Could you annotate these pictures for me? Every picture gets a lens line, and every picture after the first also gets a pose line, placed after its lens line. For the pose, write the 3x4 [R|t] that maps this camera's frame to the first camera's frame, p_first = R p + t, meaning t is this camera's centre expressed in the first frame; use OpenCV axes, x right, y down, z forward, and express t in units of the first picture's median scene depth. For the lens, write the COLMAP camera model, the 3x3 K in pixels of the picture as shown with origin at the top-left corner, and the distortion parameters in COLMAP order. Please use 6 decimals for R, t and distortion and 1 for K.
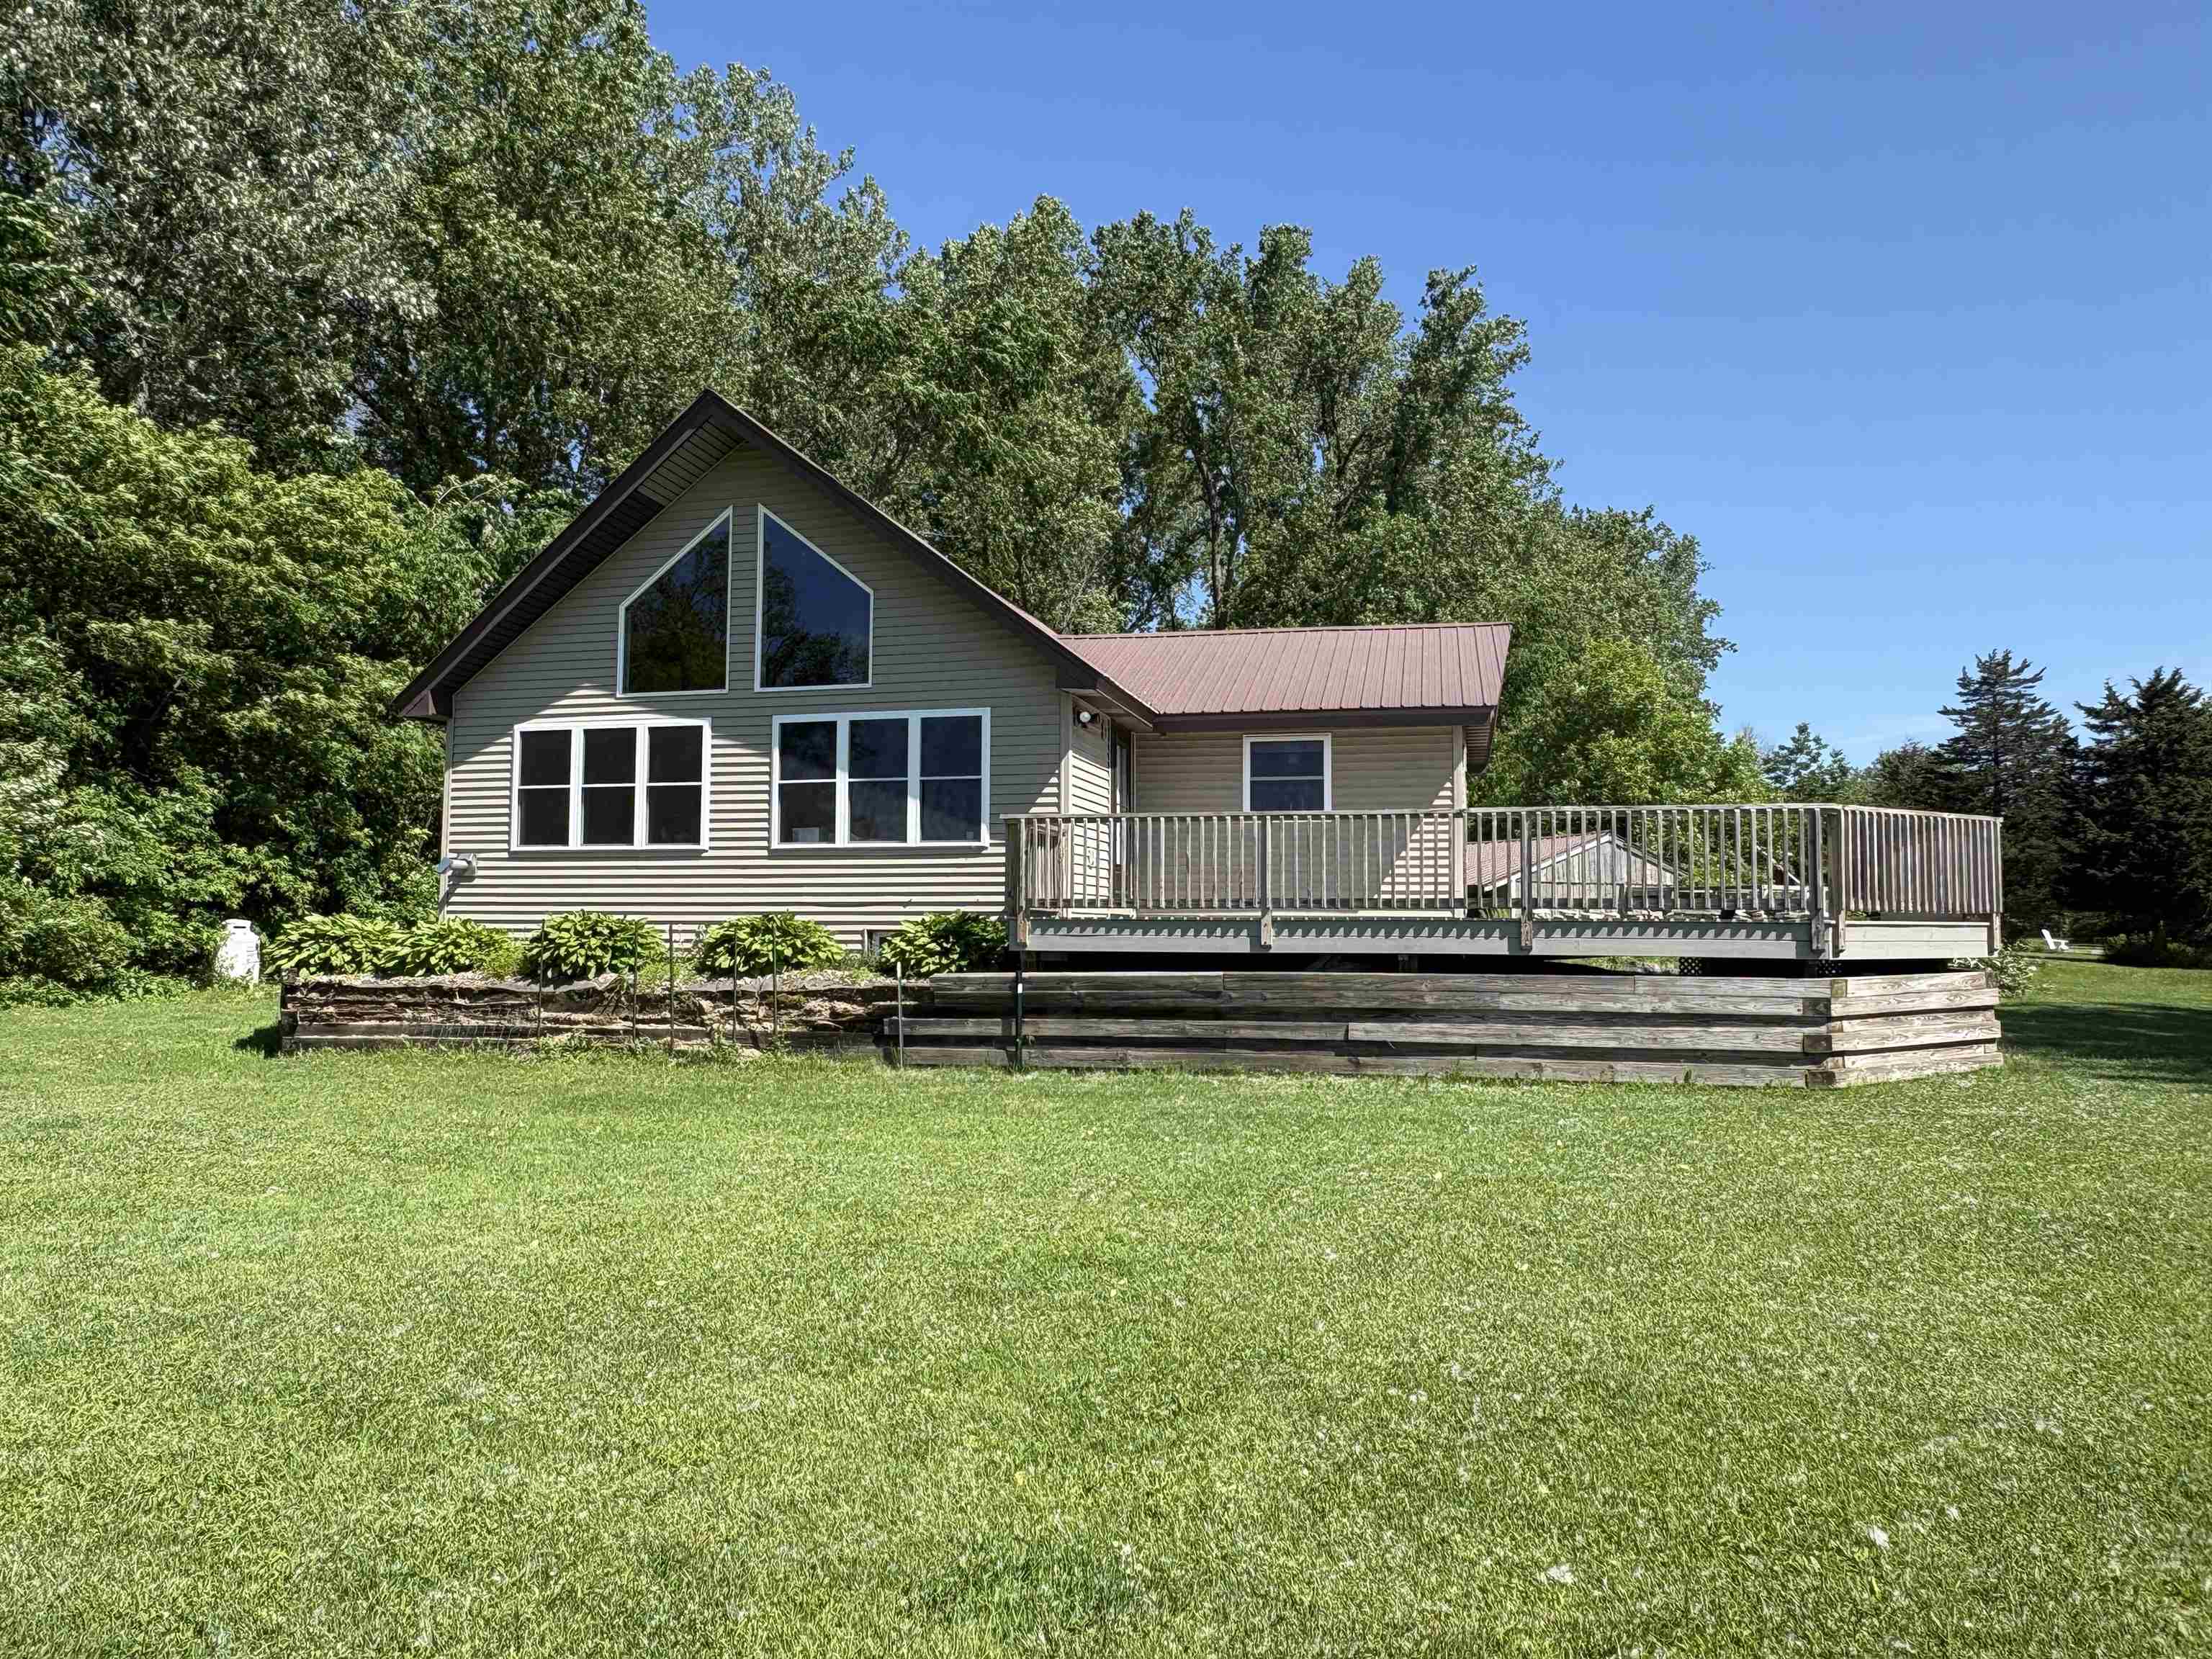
lens RADIAL K [[1489.9, 0, 1092.8], [0, 1489.9, 835.0], [0, 0, 1]] dist [-0.000227, -0.001022]
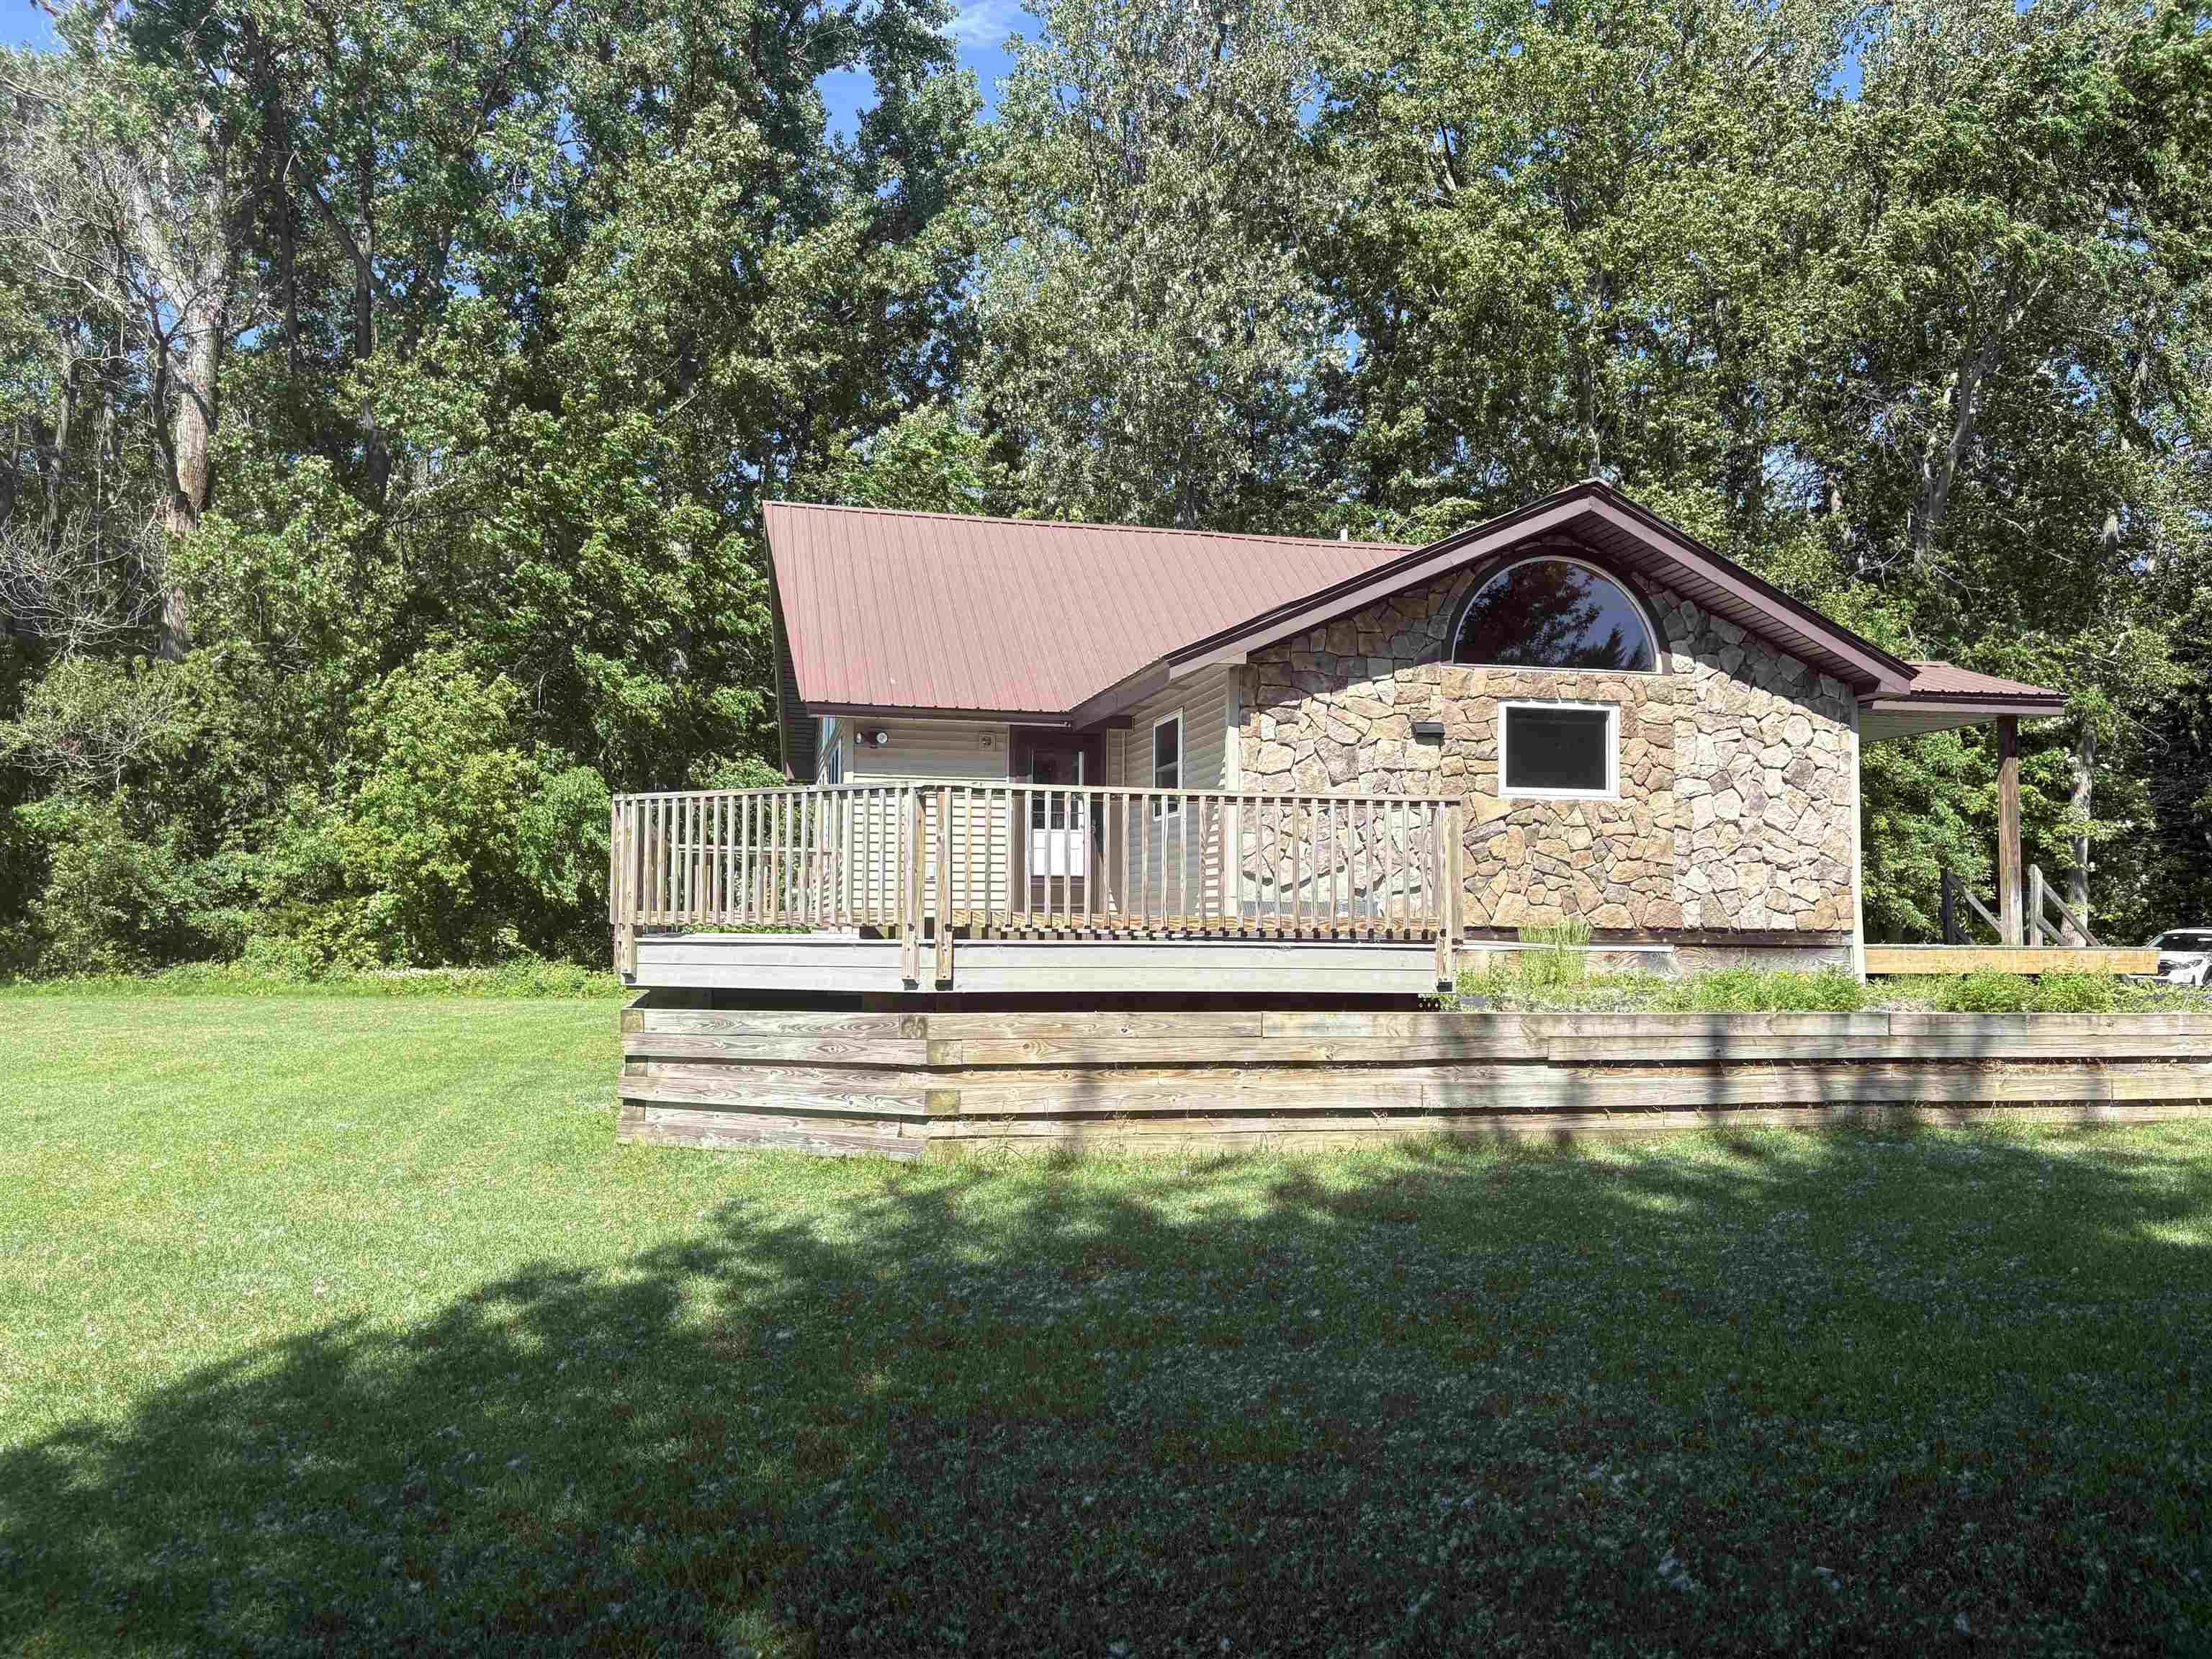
lens RADIAL K [[1680.5, 0, 1106.0], [0, 1680.5, 829.5], [0, 0, 1]] dist [0.068592, -0.039914]
pose [[0.457376, -0.056797, -0.887458, 1.077155], [0.053364, 0.997913, -0.036364, 0.033828], [0.887671, -0.030726, 0.459452, 0.600899]]
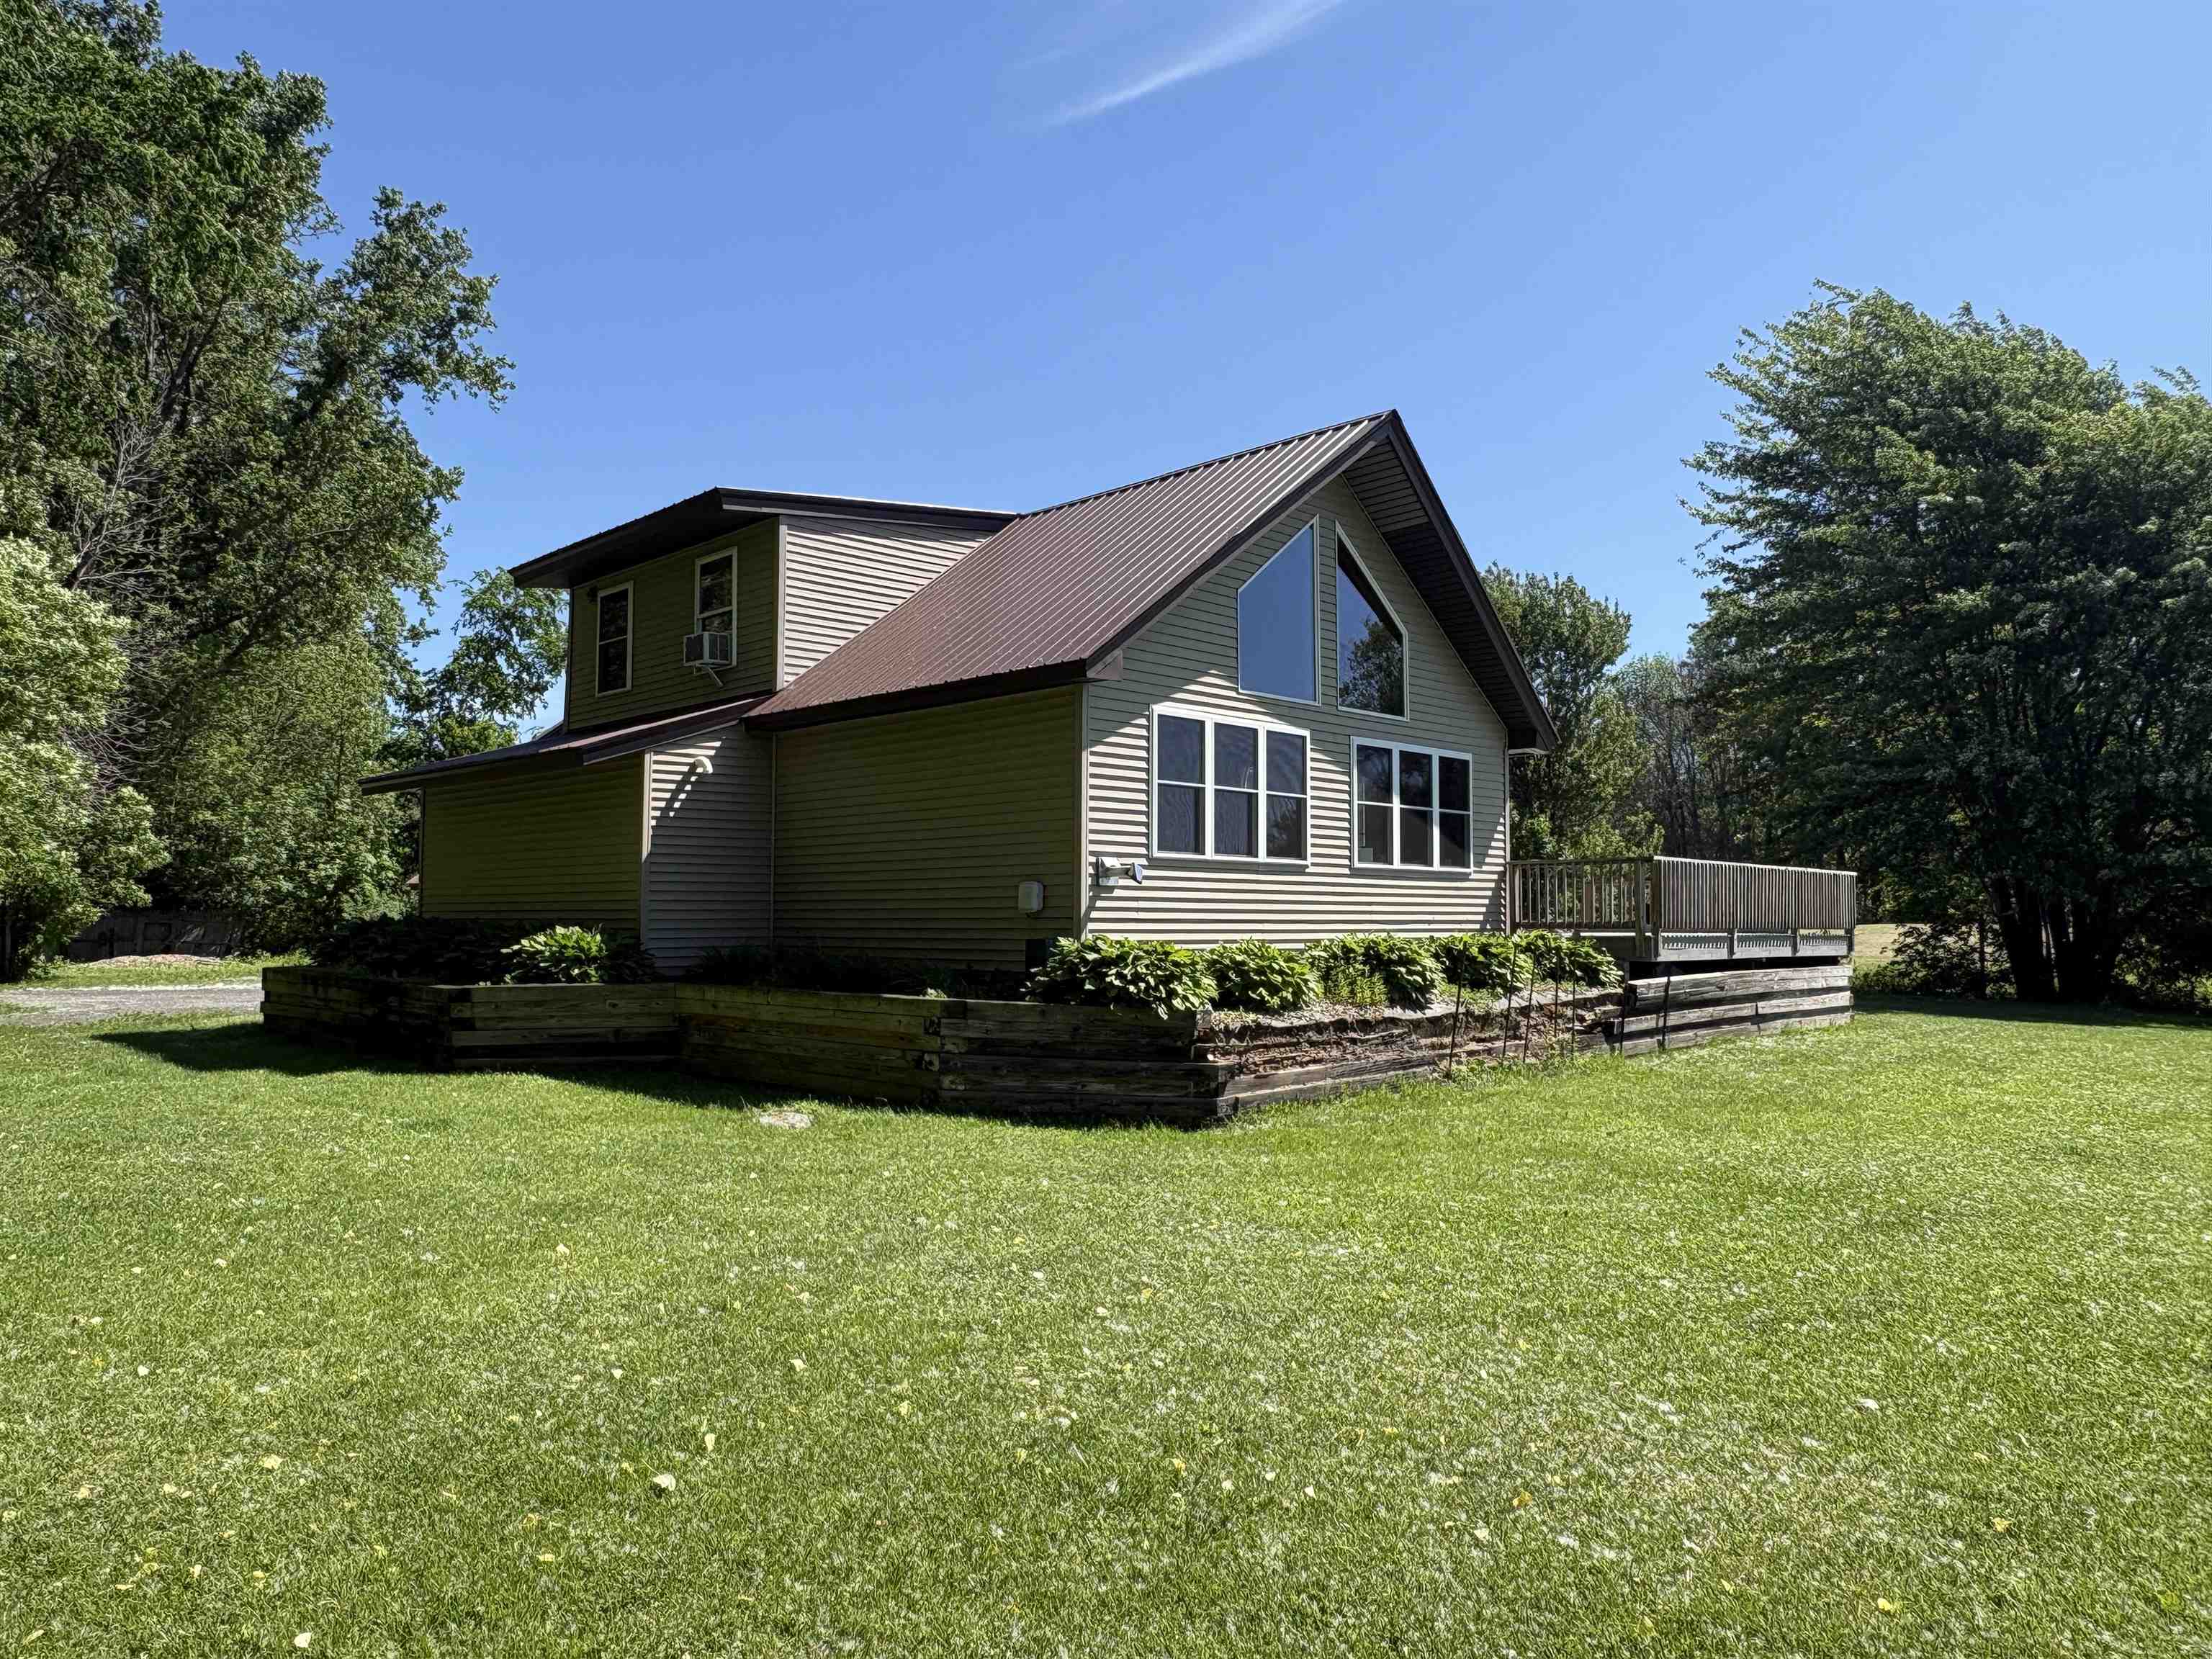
lens RADIAL K [[1489.9, 0, 1092.8], [0, 1489.9, 835.0], [0, 0, 1]] dist [-0.000227, -0.001022]
pose [[0.501572, 0.046963, 0.863840, -1.207558], [-0.056338, 0.998179, -0.021555, 0.019478], [-0.863280, -0.037856, 0.503305, 0.655964]]
